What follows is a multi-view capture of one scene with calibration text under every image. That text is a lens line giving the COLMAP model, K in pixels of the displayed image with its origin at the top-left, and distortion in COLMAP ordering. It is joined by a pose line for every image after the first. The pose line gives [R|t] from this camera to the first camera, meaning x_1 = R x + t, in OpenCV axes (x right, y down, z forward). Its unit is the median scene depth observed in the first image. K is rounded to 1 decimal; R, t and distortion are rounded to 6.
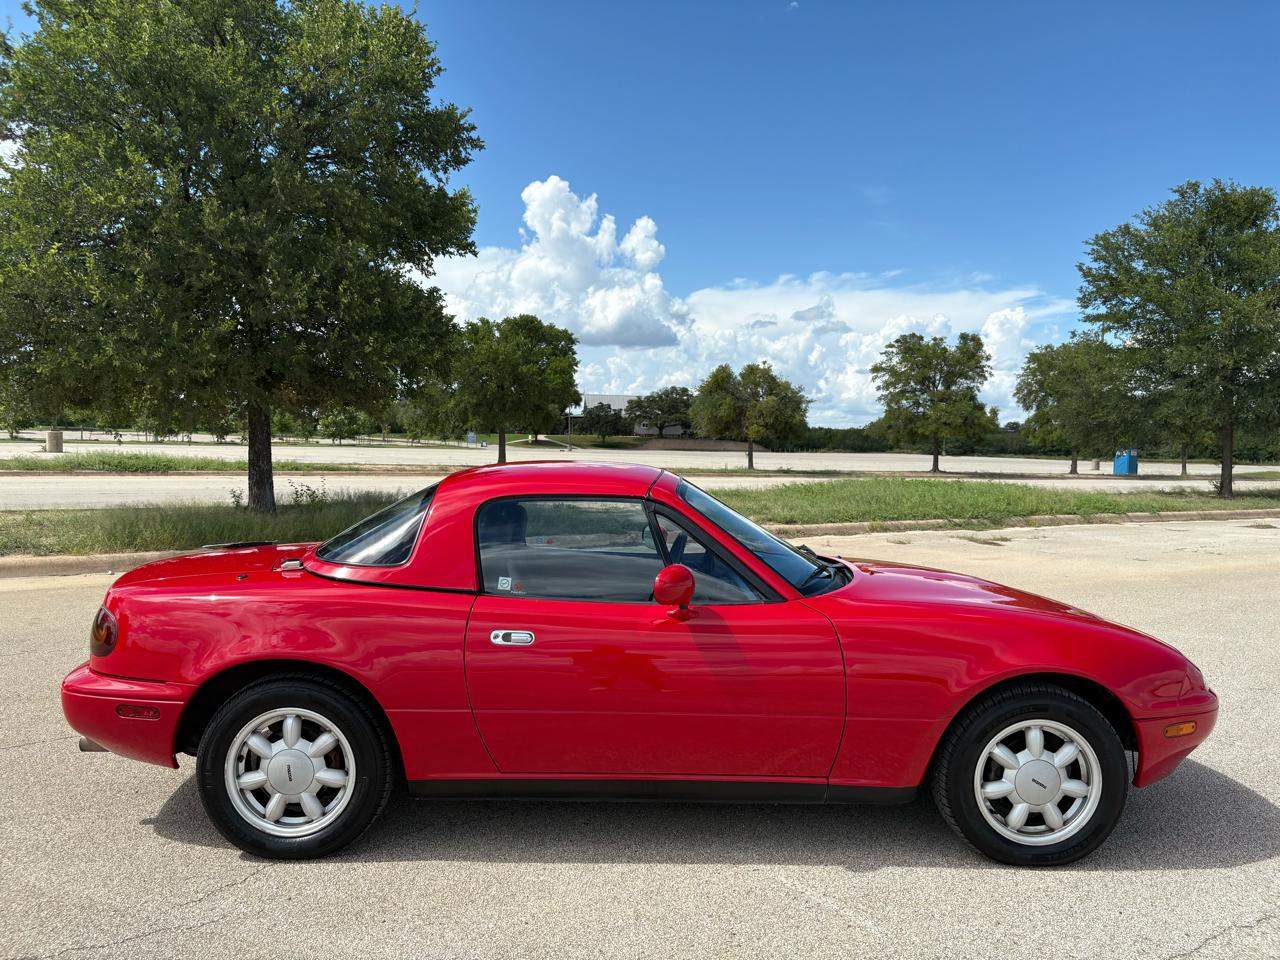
lens RADIAL K [[974.8, 0, 640.3], [0, 974.8, 487.3], [0, 0, 1]] dist [0.011920, 0.003276]
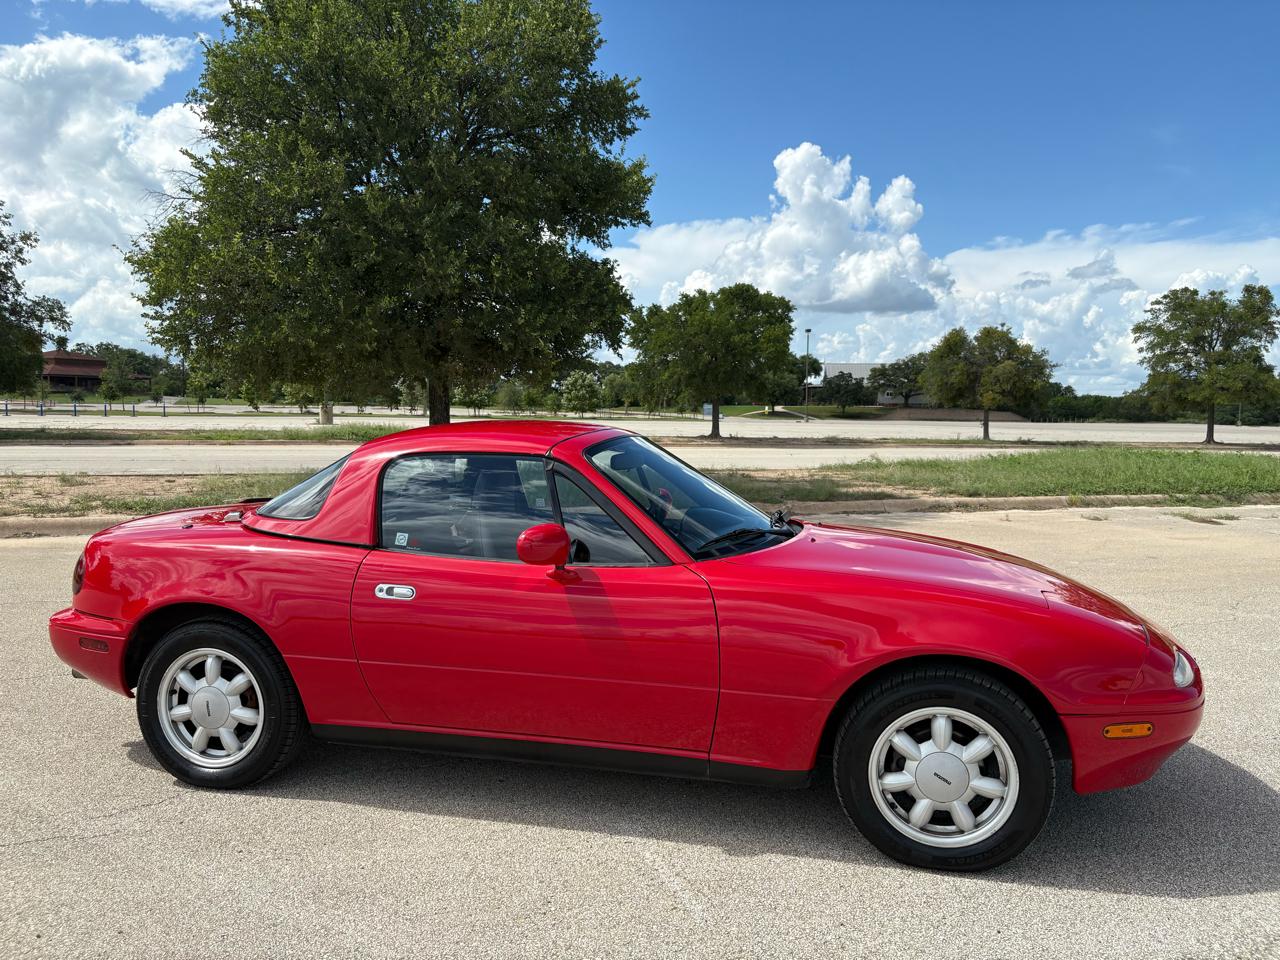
lens RADIAL K [[975.7, 0, 635.9], [0, 975.7, 483.5], [0, 0, 1]] dist [0.013541, 0.002974]
pose [[0.968011, 0.011553, -0.250643, 0.089002], [-0.005277, 0.999656, 0.025697, 0.003502], [0.250854, -0.023552, 0.967738, 0.019504]]
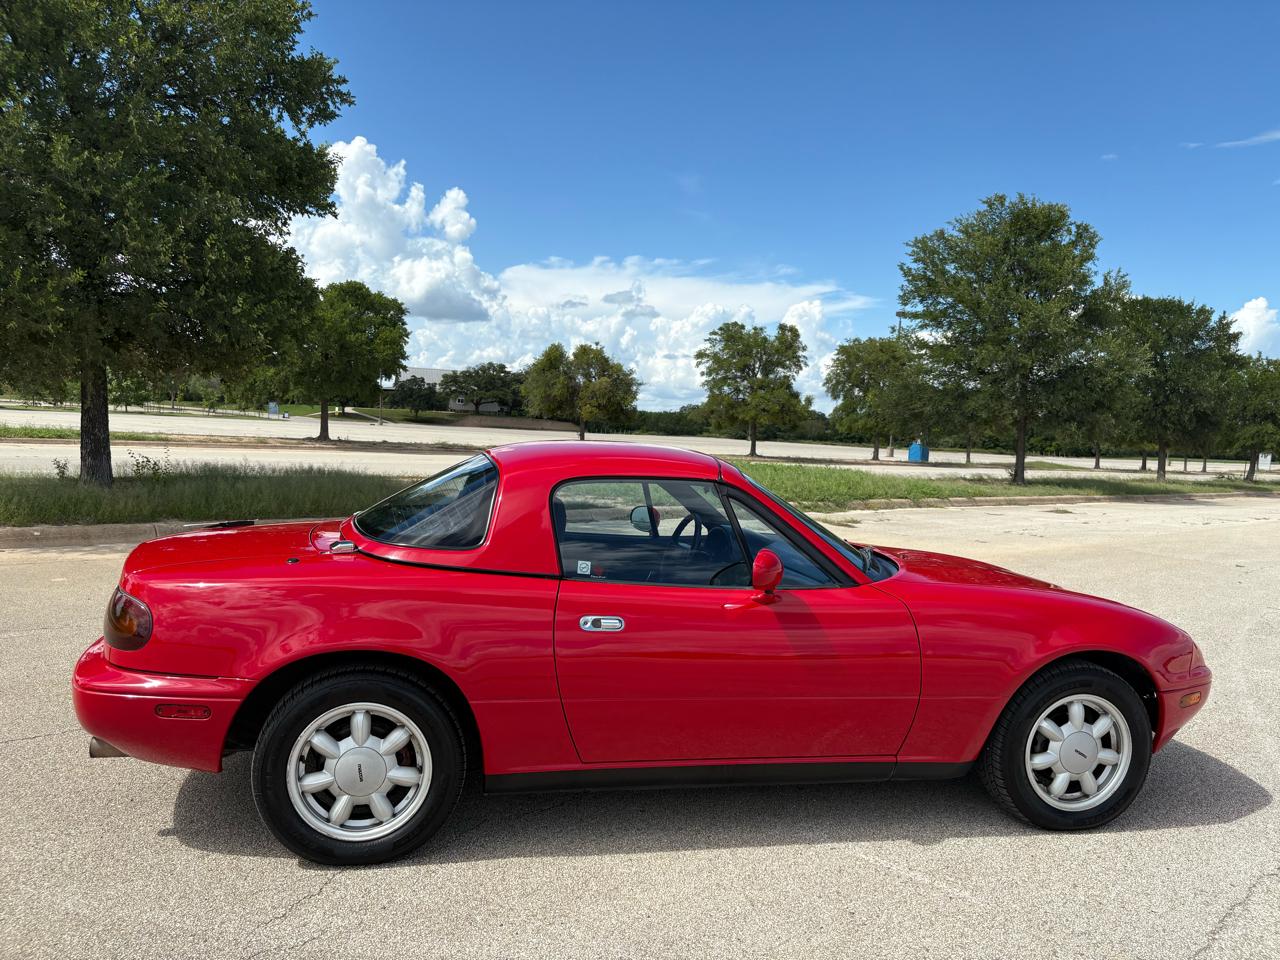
lens RADIAL K [[973.6, 0, 640.9], [0, 973.6, 482.9], [0, 0, 1]] dist [0.018932, -0.005076]
pose [[0.981086, 0.016302, 0.192883, -0.068705], [-0.019569, 0.999695, 0.015043, -0.000110], [-0.192579, -0.018533, 0.981106, 0.011761]]
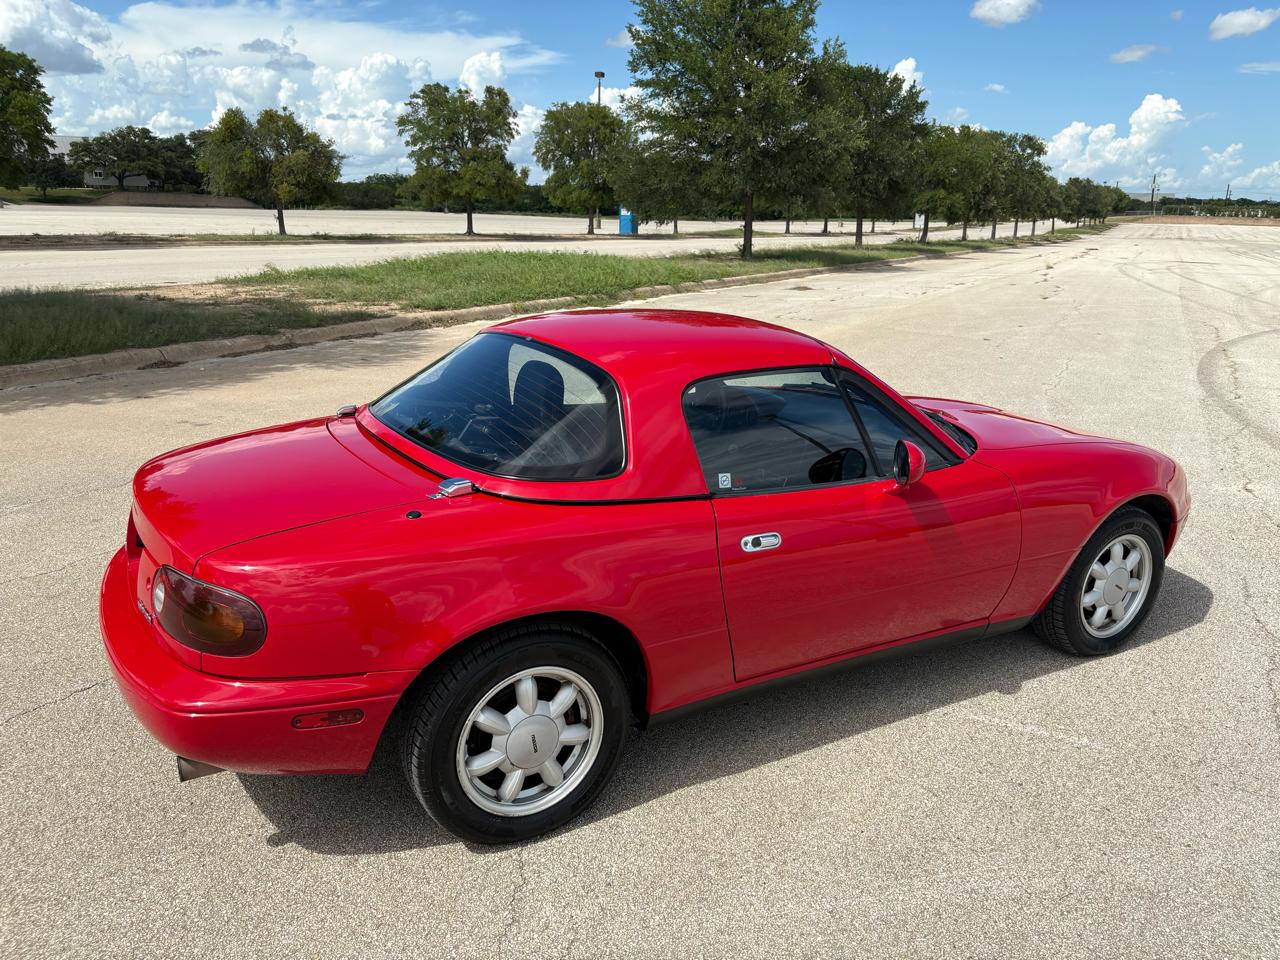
lens RADIAL K [[979.8, 0, 647.4], [0, 979.8, 479.7], [0, 0, 1]] dist [0.013147, -0.001728]
pose [[0.875190, -0.128803, 0.466318, -0.153537], [0.016925, 0.971468, 0.236567, -0.027404], [-0.483483, -0.199149, 0.852399, 0.073765]]
